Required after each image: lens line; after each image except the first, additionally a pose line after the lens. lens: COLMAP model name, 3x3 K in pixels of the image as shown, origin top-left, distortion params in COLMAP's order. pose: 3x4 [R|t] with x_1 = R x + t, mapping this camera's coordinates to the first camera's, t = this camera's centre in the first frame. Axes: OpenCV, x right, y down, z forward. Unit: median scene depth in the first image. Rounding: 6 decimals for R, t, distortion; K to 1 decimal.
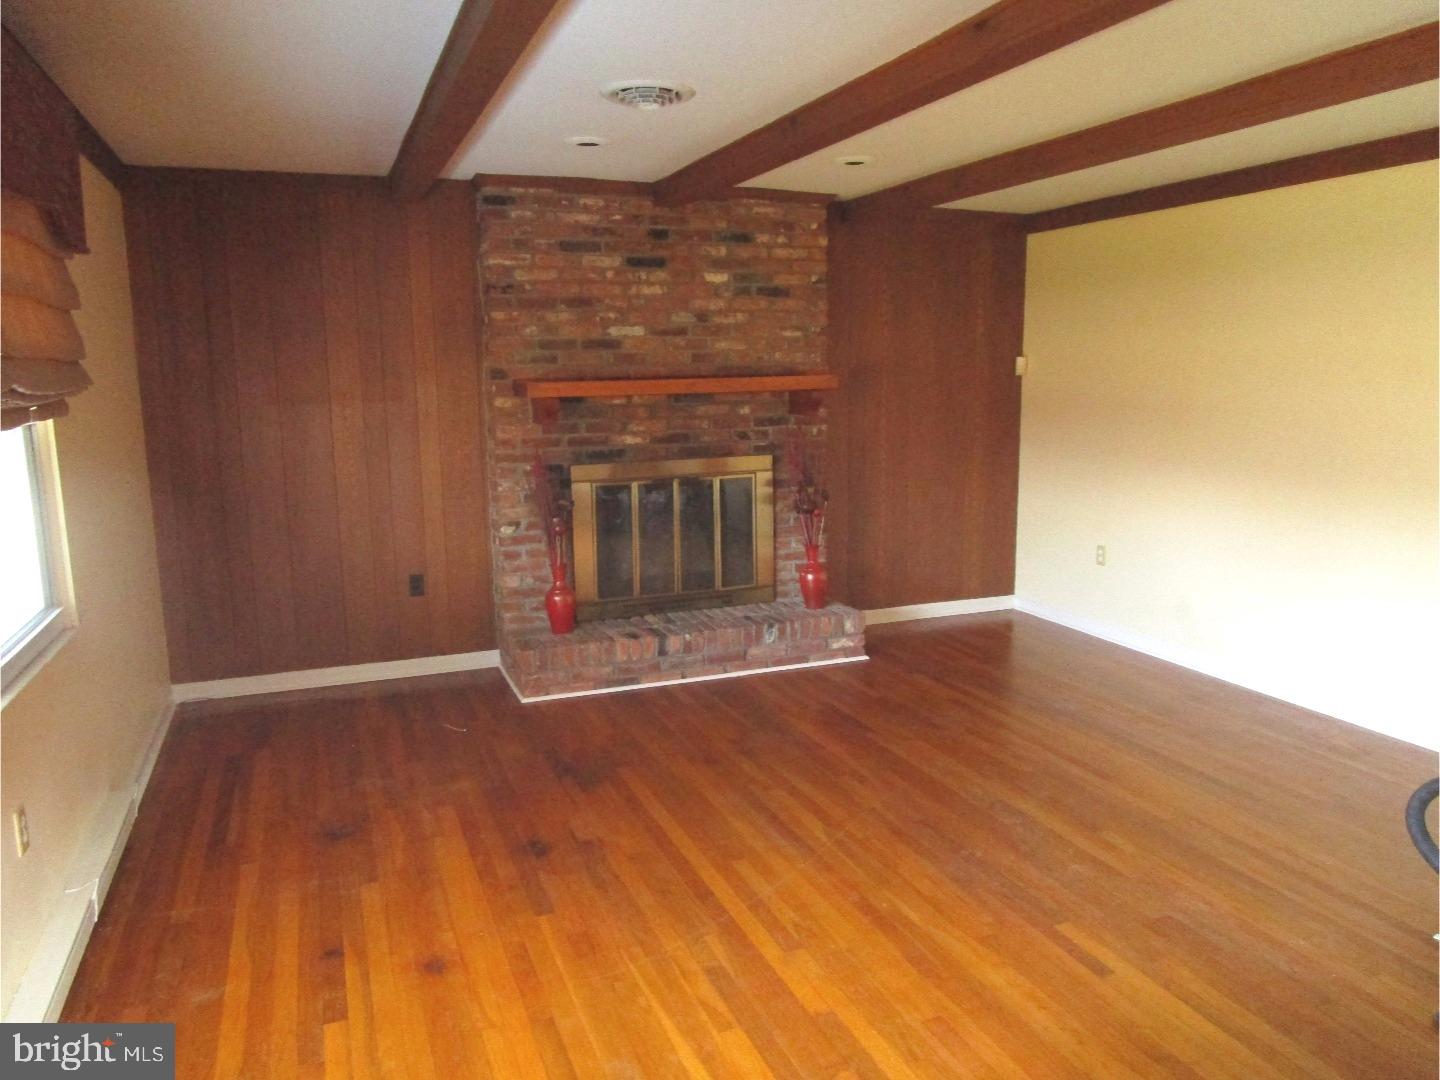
lens RADIAL K [[1030.9, 0, 720.0], [0, 1030.9, 540.0], [0, 0, 1]] dist [-0.036597, 0.000910]
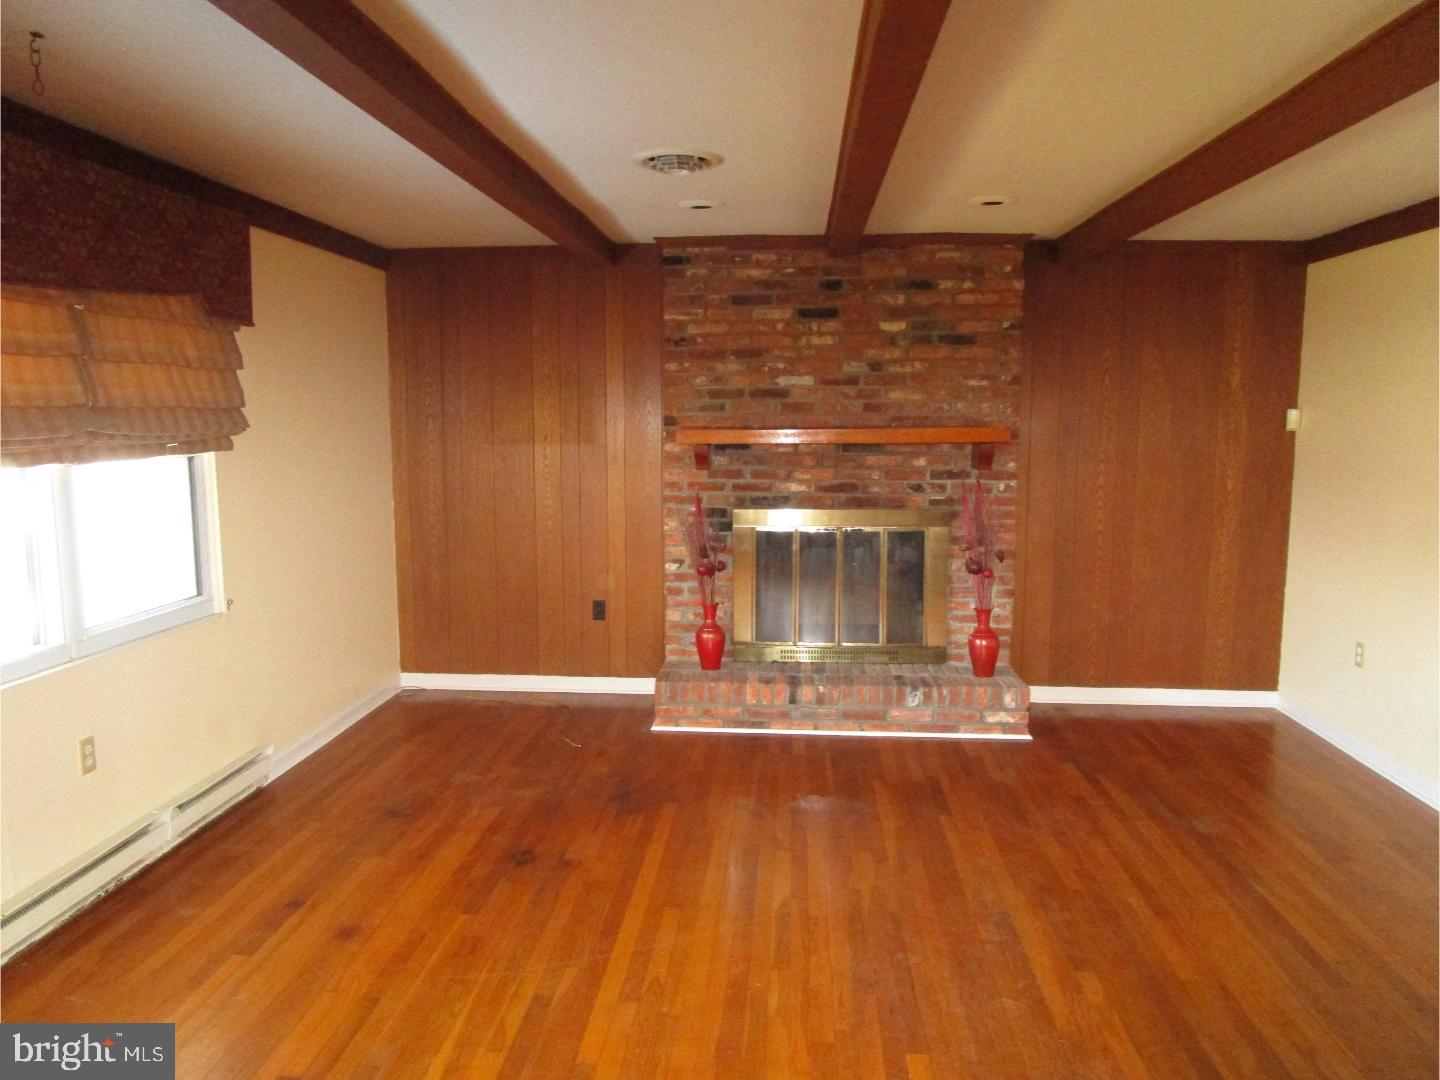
lens RADIAL K [[1030.9, 0, 720.0], [0, 1030.9, 540.0], [0, 0, 1]] dist [-0.036597, 0.000910]
pose [[0.896766, 0.065704, -0.437601, 0.300416], [-0.082544, 0.996396, -0.019552, -0.020332], [0.434739, 0.053655, 0.898957, 0.061412]]
